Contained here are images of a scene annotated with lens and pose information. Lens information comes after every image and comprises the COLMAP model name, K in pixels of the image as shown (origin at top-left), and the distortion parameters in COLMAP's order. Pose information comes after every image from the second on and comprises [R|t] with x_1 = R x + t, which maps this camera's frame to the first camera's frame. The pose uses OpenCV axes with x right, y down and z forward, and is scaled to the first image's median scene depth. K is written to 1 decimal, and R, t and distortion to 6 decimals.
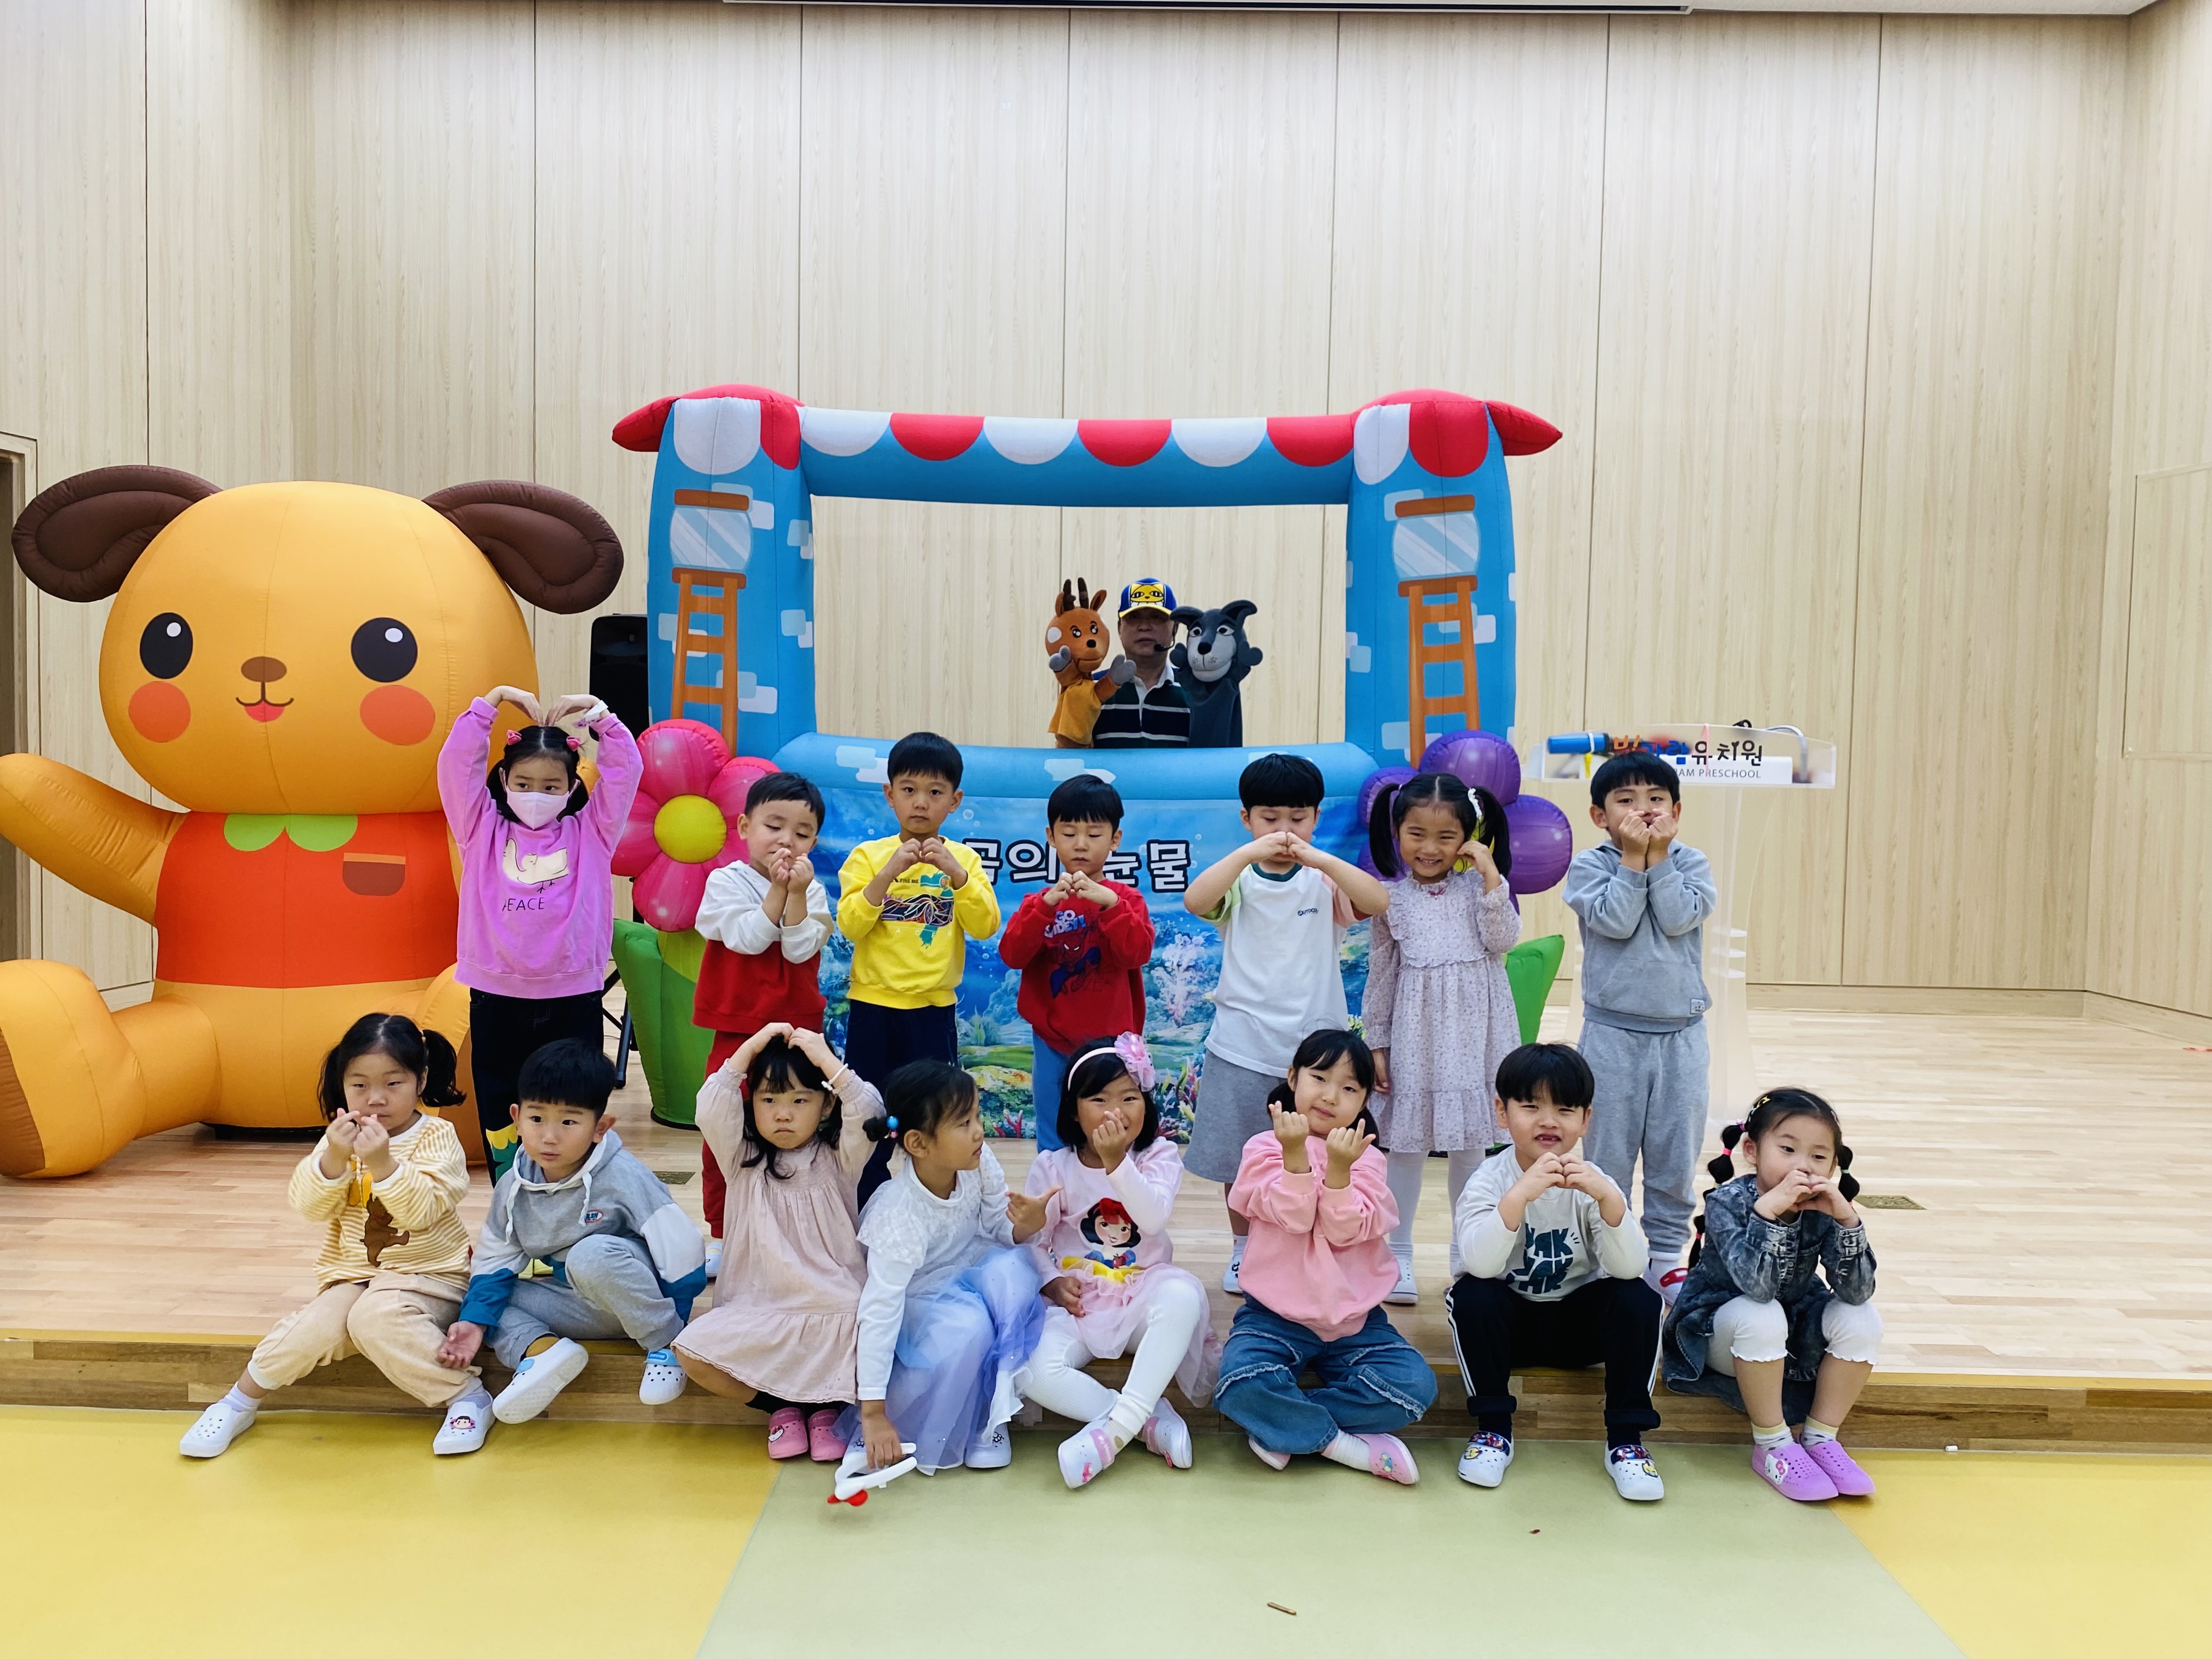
lens RADIAL K [[1684.6, 0, 1106.0], [0, 1684.6, 829.5], [0, 0, 1]] dist [0.042803, -0.067597]
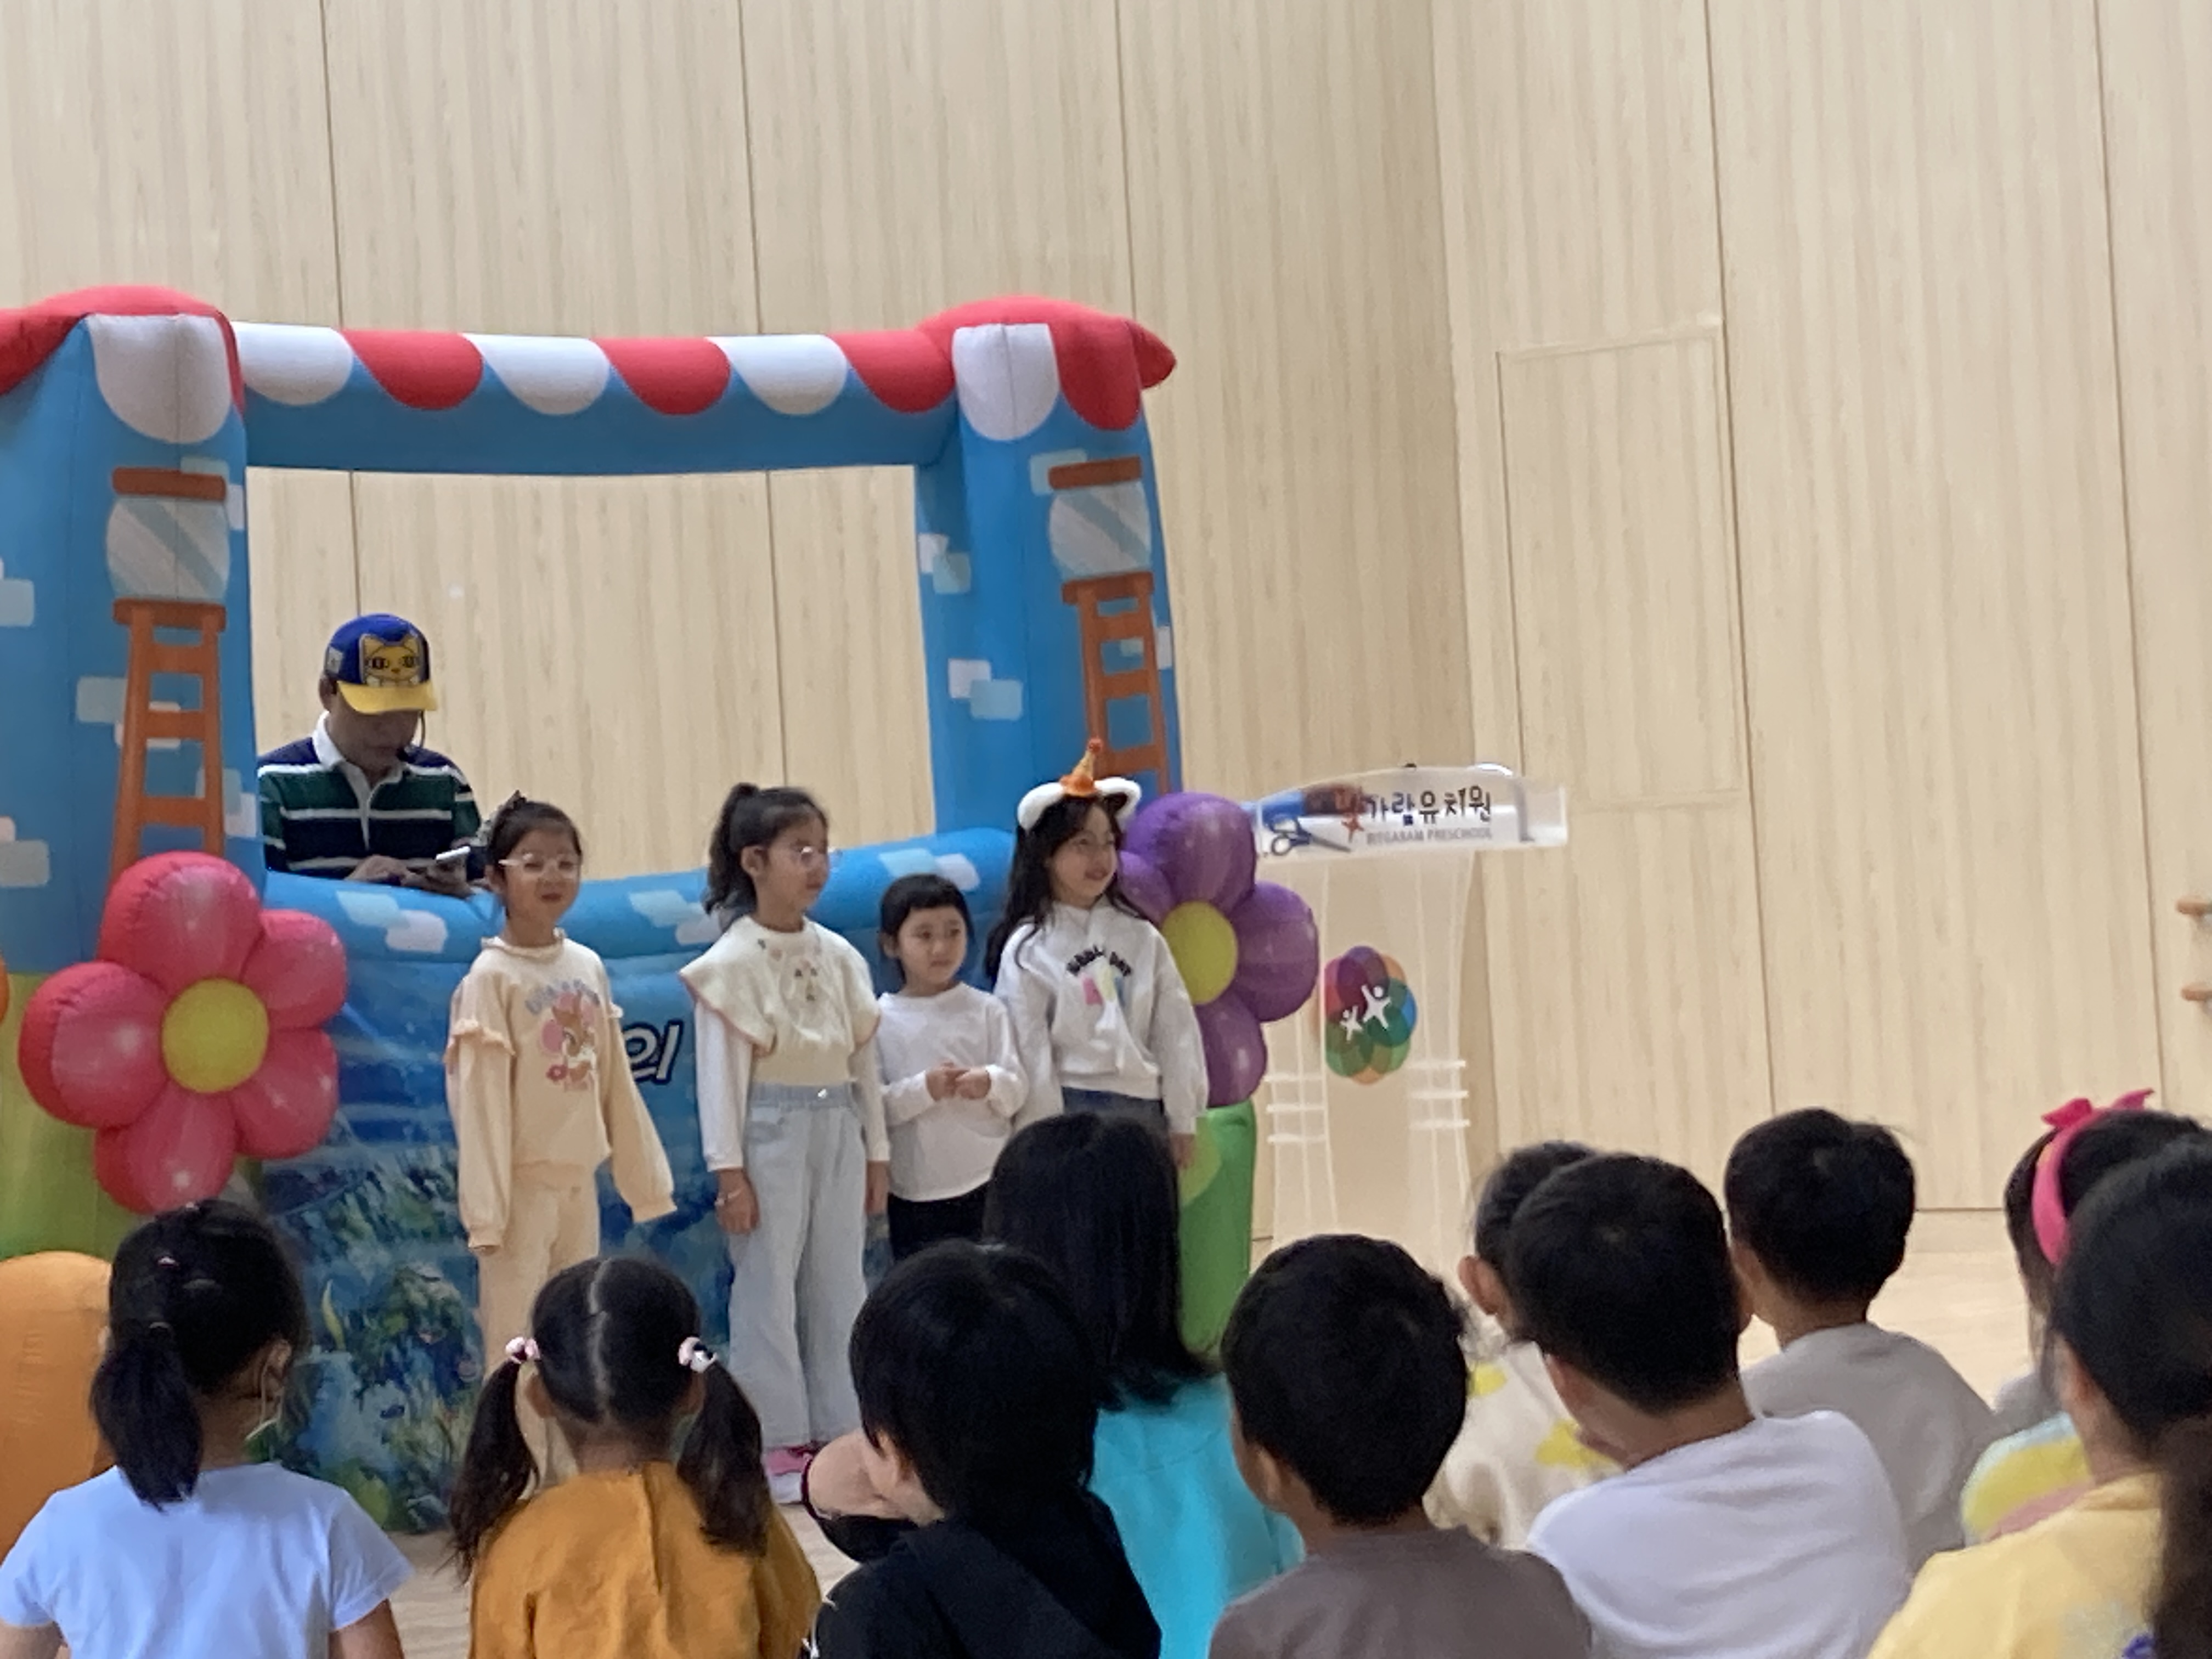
lens RADIAL K [[8114.2, 0, 1106.0], [0, 8114.2, 829.5], [0, 0, 1]] dist [1.375207, -18.230970]
pose [[0.718041, -0.057174, 0.693648, -2.010980], [0.116517, 0.992430, -0.038813, 0.076477], [-0.686178, 0.108691, 0.719267, -1.299390]]
